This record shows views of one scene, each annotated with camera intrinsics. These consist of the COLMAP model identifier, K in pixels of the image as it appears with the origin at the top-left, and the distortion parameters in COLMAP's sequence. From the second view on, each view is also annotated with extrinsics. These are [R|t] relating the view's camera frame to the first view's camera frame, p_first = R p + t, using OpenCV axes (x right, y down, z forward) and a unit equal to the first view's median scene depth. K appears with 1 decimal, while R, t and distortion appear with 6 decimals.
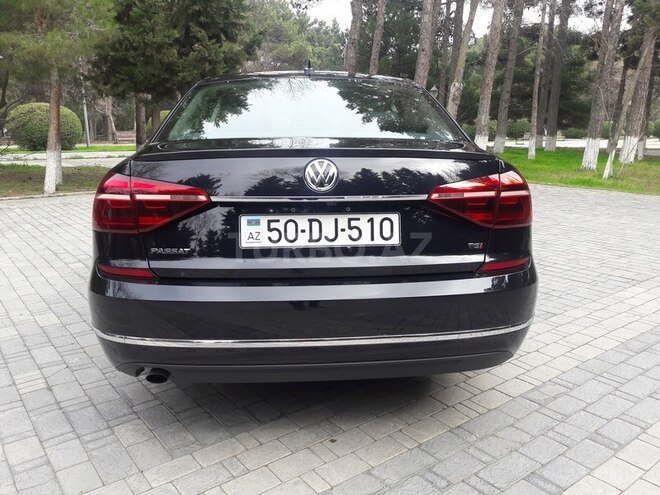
lens RADIAL K [[537.5, 0, 341.5], [0, 537.5, 242.5], [0, 0, 1]] dist [0.014924, -0.031510]
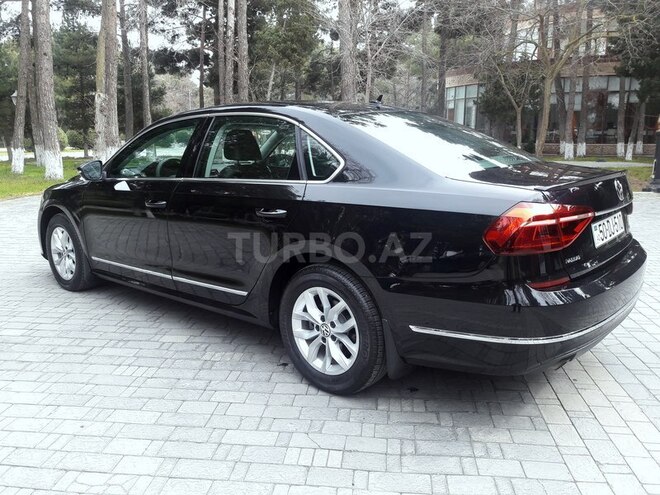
lens RADIAL K [[537.5, 0, 332.0], [0, 537.5, 248.0], [0, 0, 1]] dist [0.014924, -0.031510]
pose [[0.700309, -0.153412, 0.697160, -0.983816], [0.158222, 0.985700, 0.057970, -0.099481], [-0.696084, 0.069709, 0.714568, 0.314754]]
